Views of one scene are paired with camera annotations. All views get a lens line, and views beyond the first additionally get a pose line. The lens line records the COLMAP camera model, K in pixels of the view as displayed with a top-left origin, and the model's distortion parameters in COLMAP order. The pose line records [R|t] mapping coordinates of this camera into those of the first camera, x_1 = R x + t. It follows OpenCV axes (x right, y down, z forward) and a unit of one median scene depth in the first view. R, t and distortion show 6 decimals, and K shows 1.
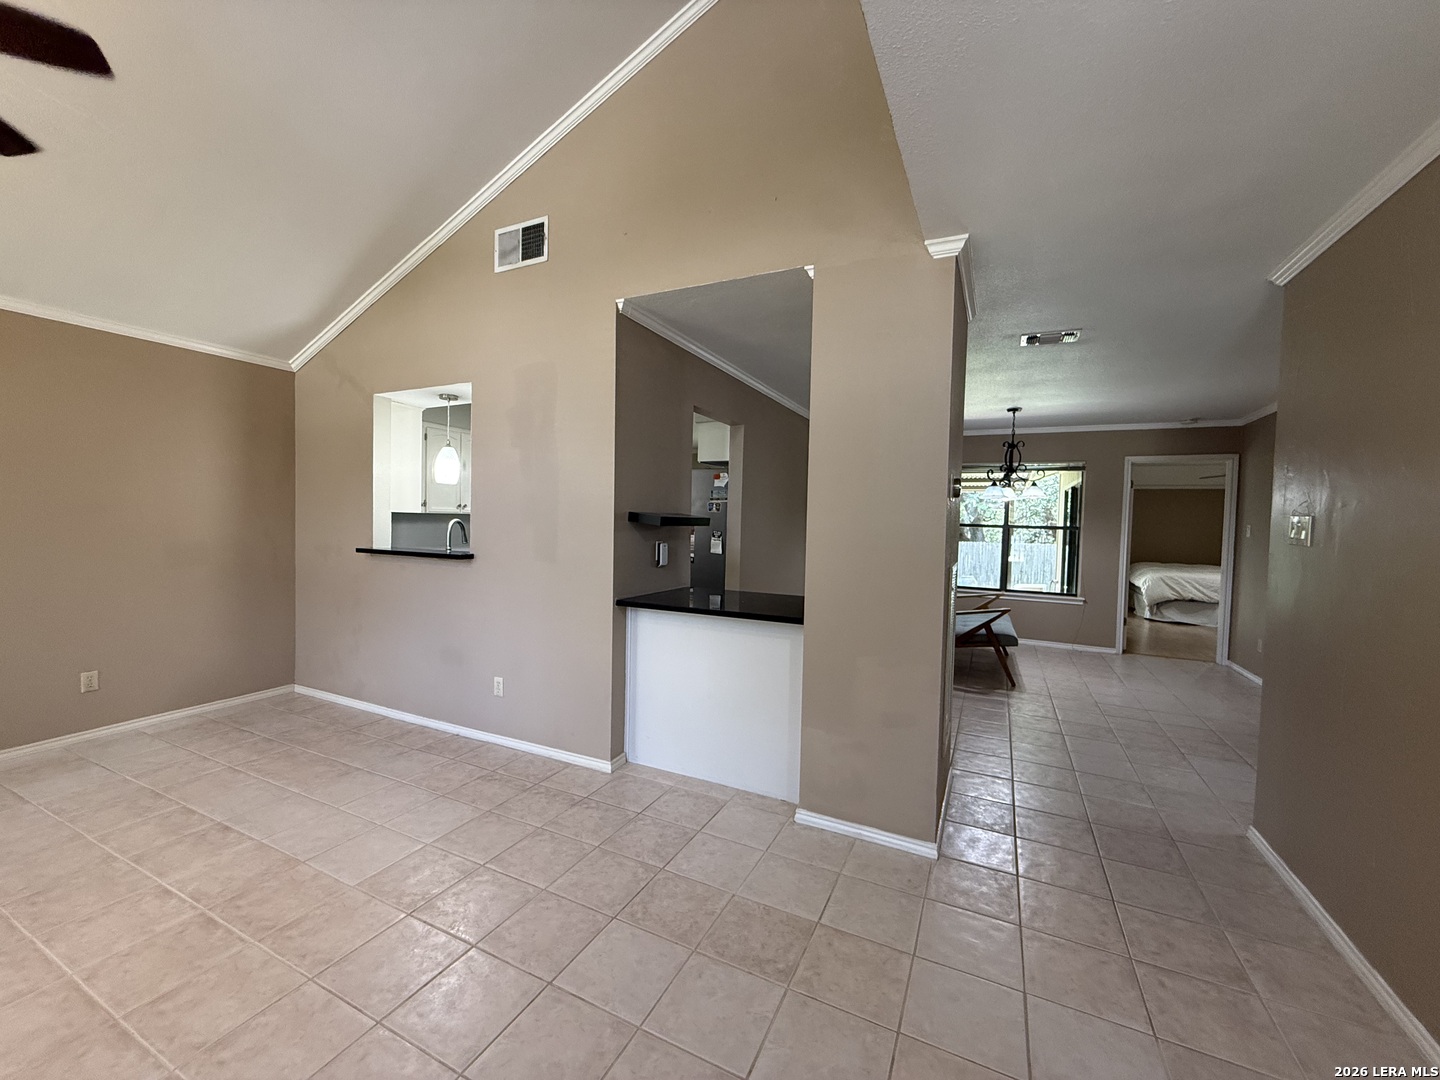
lens RADIAL K [[577.0, 0, 713.0], [0, 577.0, 536.4], [0, 0, 1]] dist [-0.000534, -0.000126]
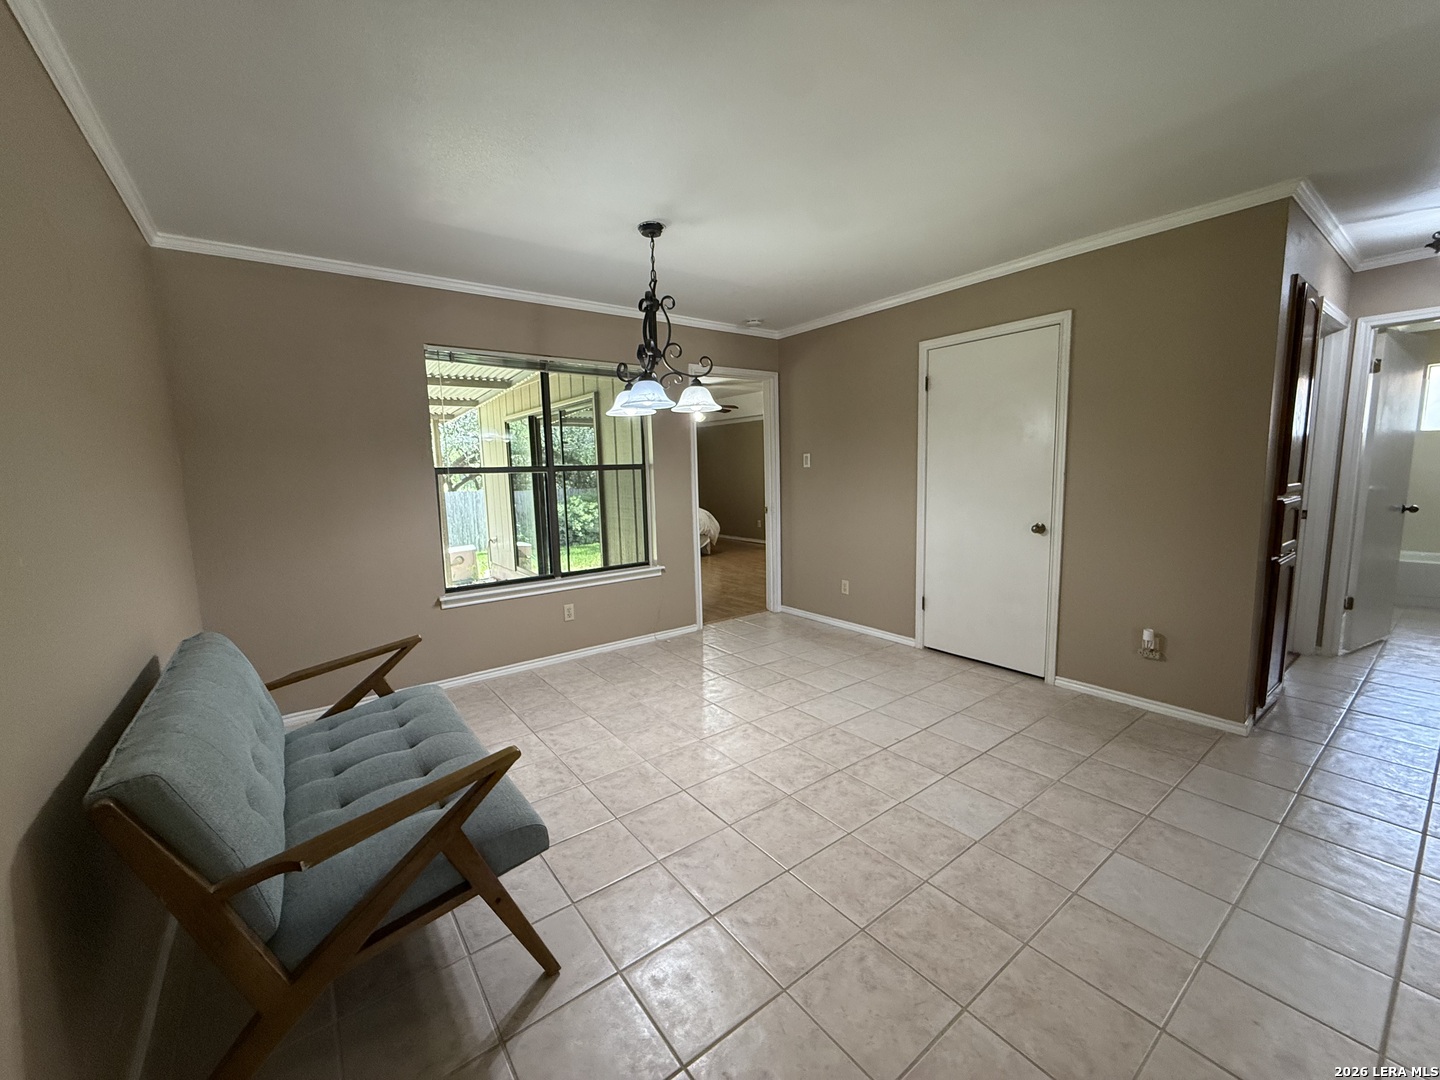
lens RADIAL K [[577.0, 0, 713.1], [0, 577.0, 535.6], [0, 0, 1]] dist [-0.000534, -0.000126]
pose [[0.452377, -0.144849, 0.879985, 0.049512], [0.065634, 0.989454, 0.129127, -0.013277], [-0.889409, -0.000657, 0.457113, 0.519271]]
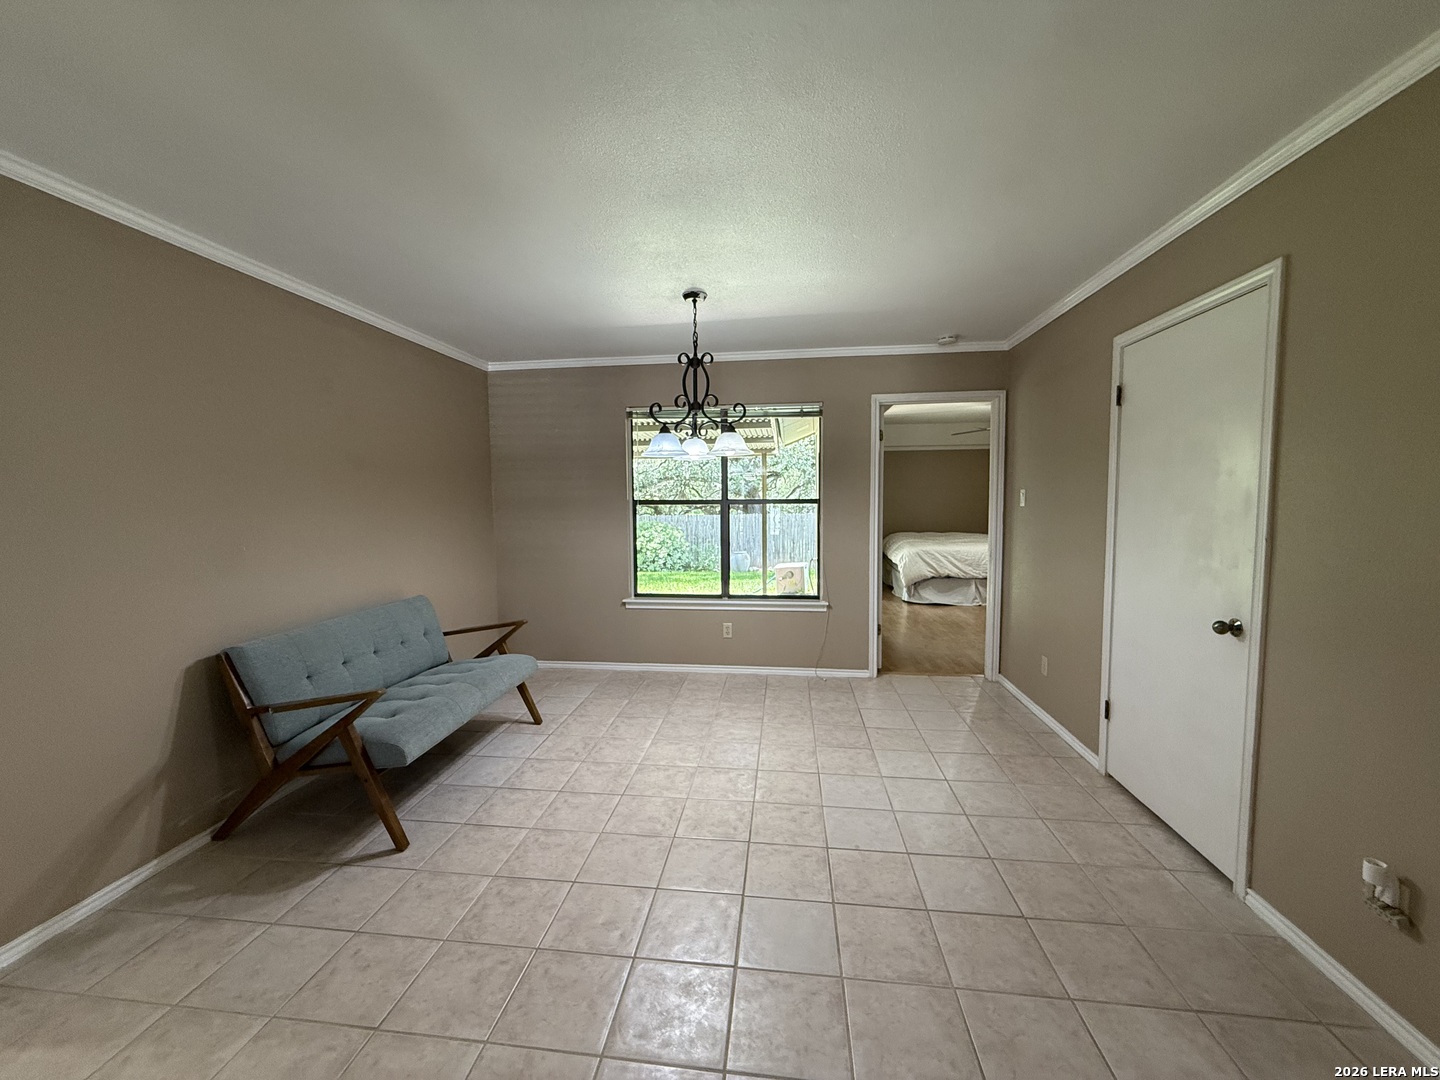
lens RADIAL K [[577.0, 0, 717.1], [0, 577.0, 538.1], [0, 0, 1]] dist [-0.000534, -0.000126]
pose [[0.944101, -0.060739, 0.324014, 0.248952], [0.045204, 0.997448, 0.055268, -0.011434], [-0.326544, -0.037531, 0.944437, 0.327259]]
